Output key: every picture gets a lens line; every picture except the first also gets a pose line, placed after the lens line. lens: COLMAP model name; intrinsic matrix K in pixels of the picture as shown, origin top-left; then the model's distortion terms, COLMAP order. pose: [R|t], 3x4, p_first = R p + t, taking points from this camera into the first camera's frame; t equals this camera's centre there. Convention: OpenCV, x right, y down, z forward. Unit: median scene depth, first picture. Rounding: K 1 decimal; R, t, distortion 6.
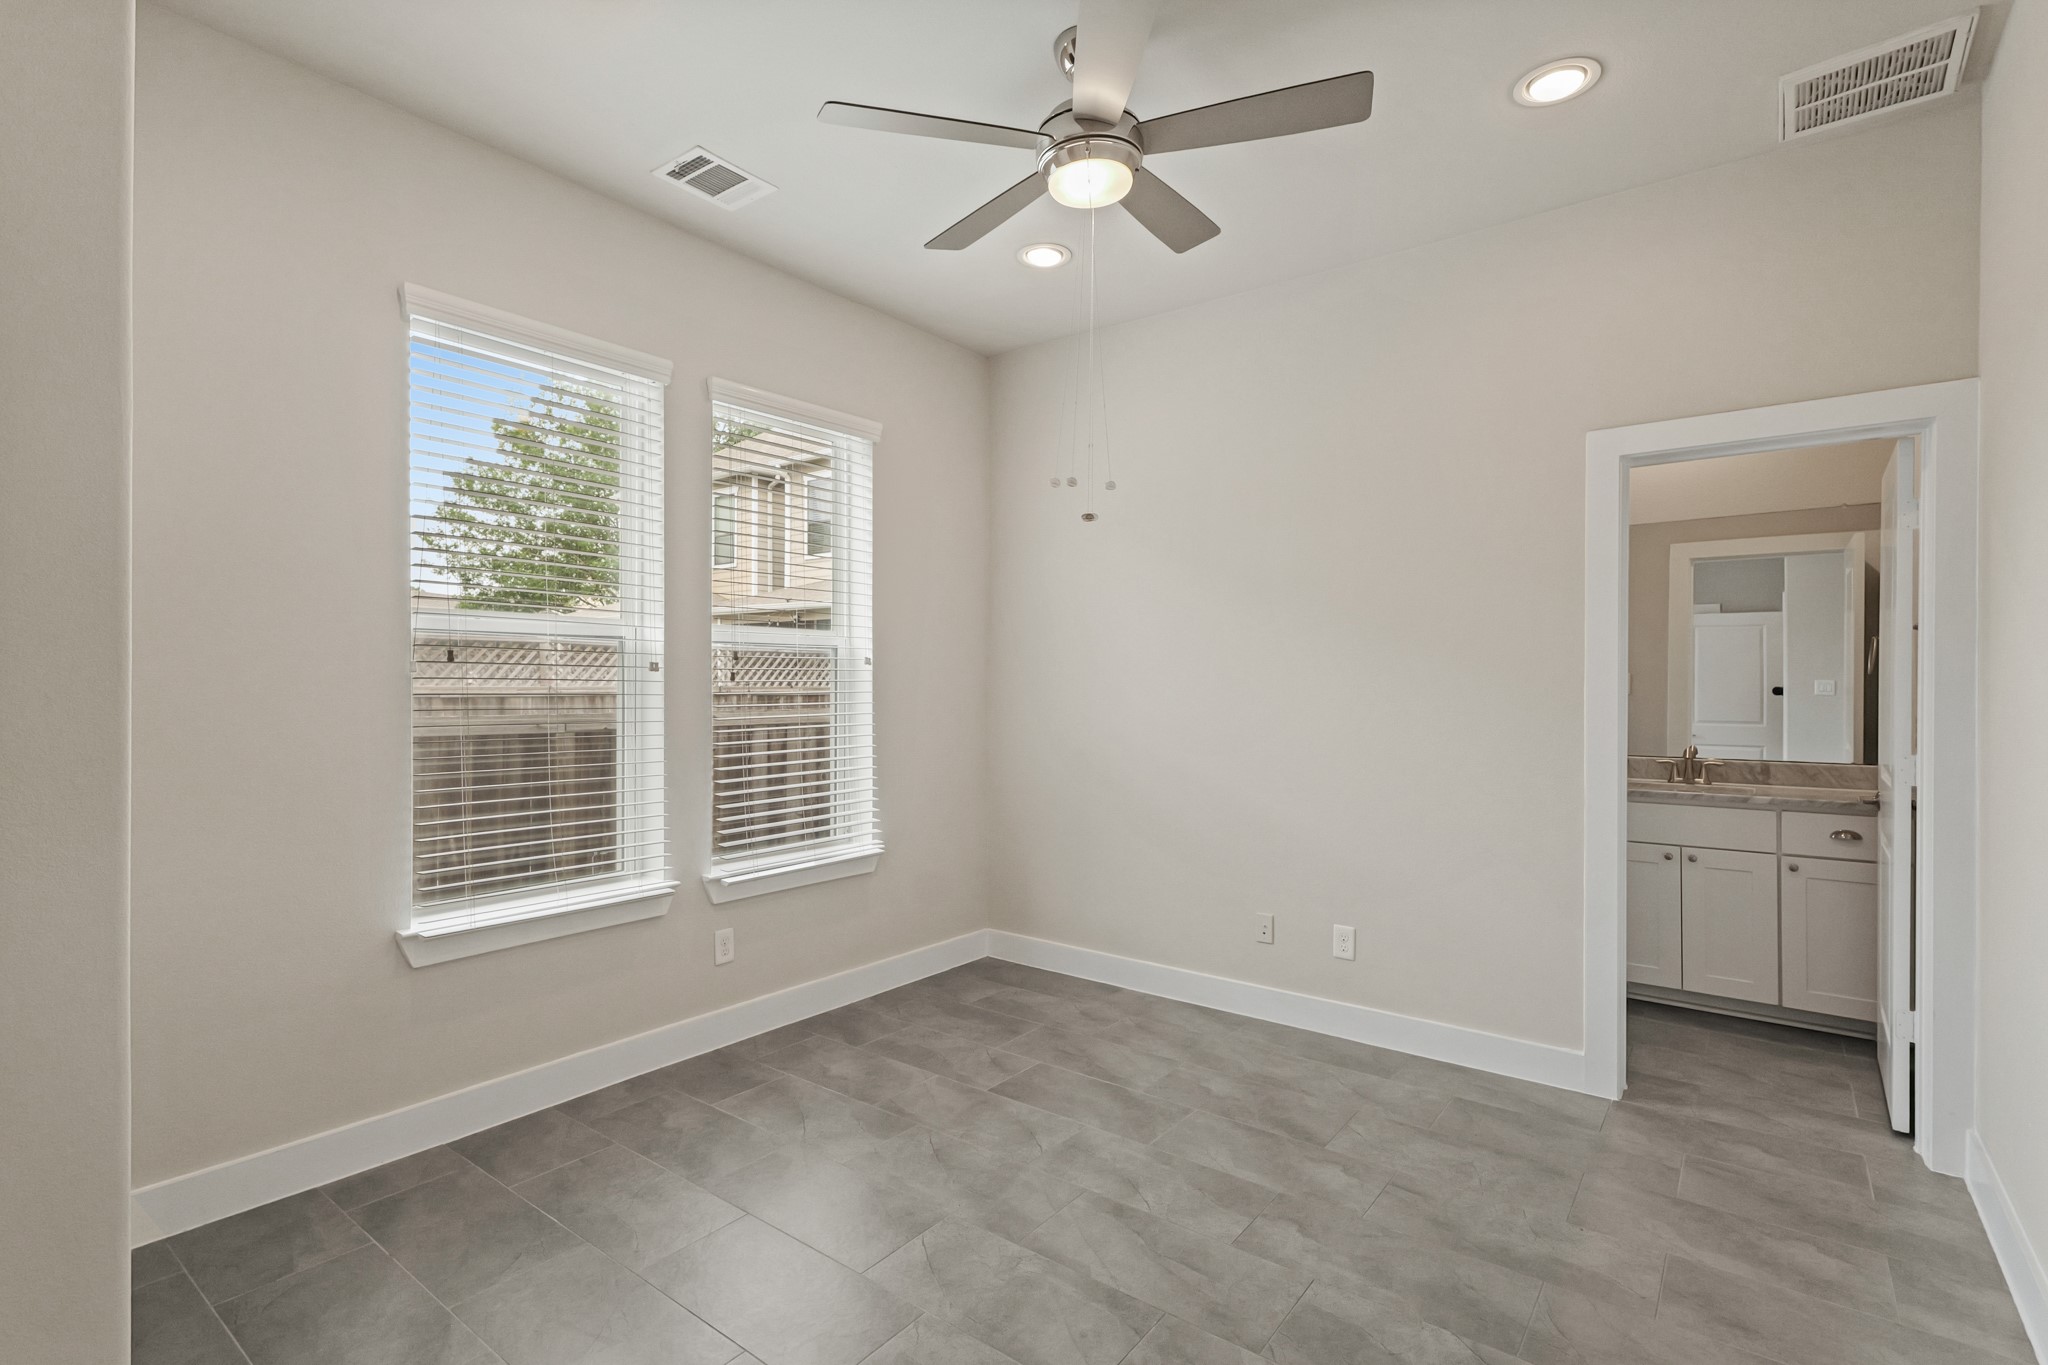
lens RADIAL K [[963.0, 0, 1036.8], [0, 963.0, 683.9], [0, 0, 1]] dist [0.005558, -0.001296]
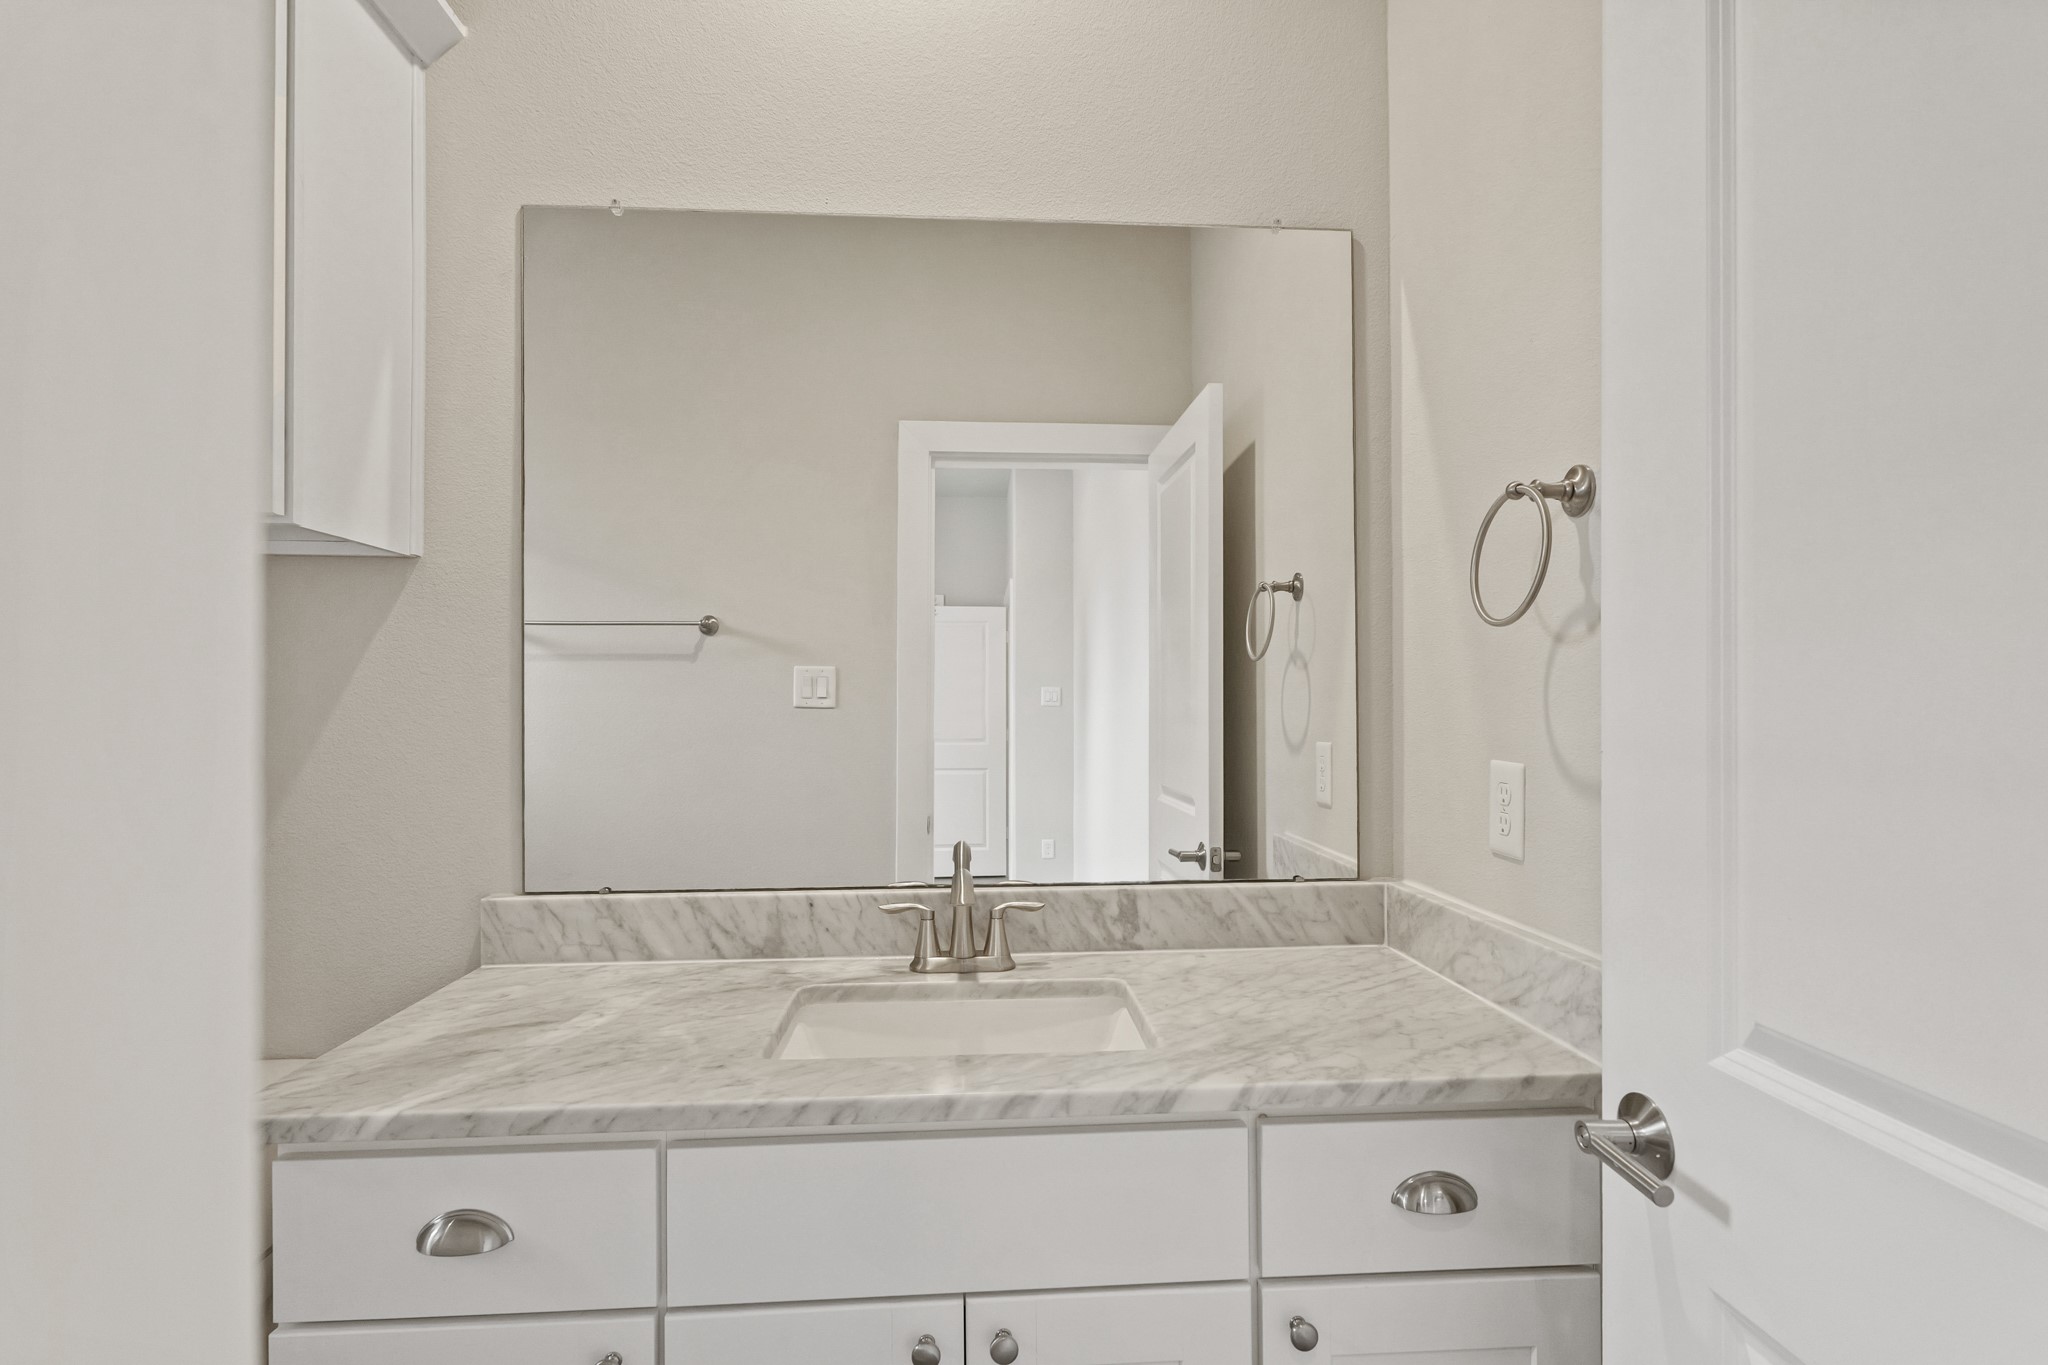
lens RADIAL K [[963.0, 0, 1036.8], [0, 963.0, 683.9], [0, 0, 1]] dist [0.005558, -0.001296]
pose [[0.742145, 0.001423, 0.670238, 0.729522], [0.004360, 0.999966, -0.006950, 0.002176], [-0.670225, 0.008080, 0.742114, 1.146295]]
